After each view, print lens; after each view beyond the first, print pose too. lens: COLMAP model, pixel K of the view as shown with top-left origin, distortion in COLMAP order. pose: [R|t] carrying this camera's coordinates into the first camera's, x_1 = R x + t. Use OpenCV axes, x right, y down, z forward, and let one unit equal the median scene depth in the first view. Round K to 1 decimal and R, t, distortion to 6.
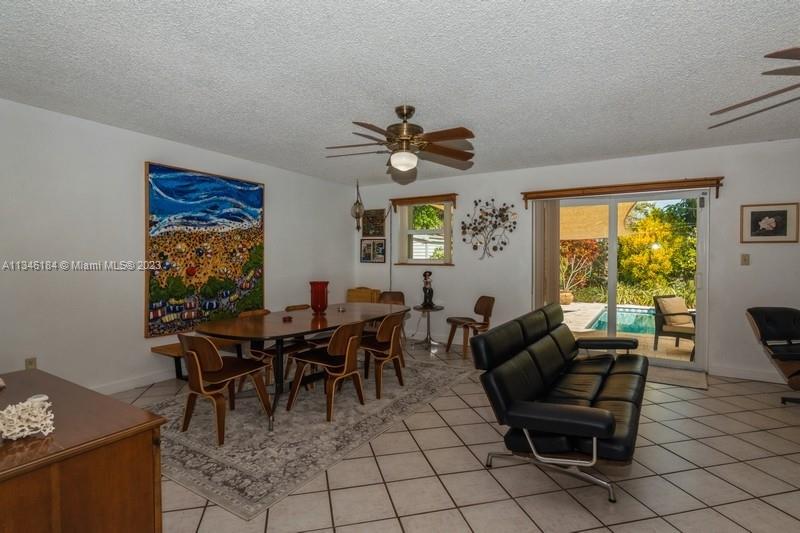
lens RADIAL K [[410.1, 0, 398.6], [0, 410.1, 259.3], [0, 0, 1]] dist [-0.007474, -0.001225]
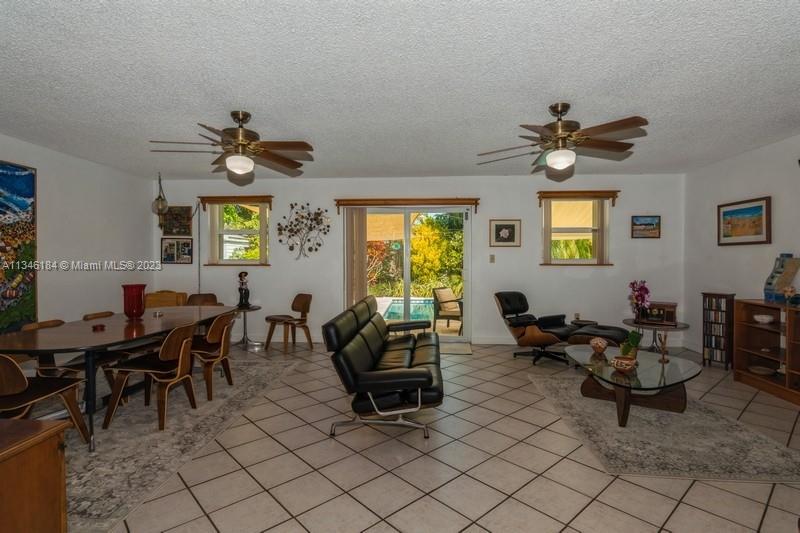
lens RADIAL K [[410.1, 0, 398.6], [0, 410.1, 259.3], [0, 0, 1]] dist [-0.007474, -0.001225]
pose [[0.876187, -0.004769, 0.481947, -0.109808], [0.005138, 0.999987, 0.000554, 0.000493], [-0.481944, 0.001991, 0.876200, -0.076929]]
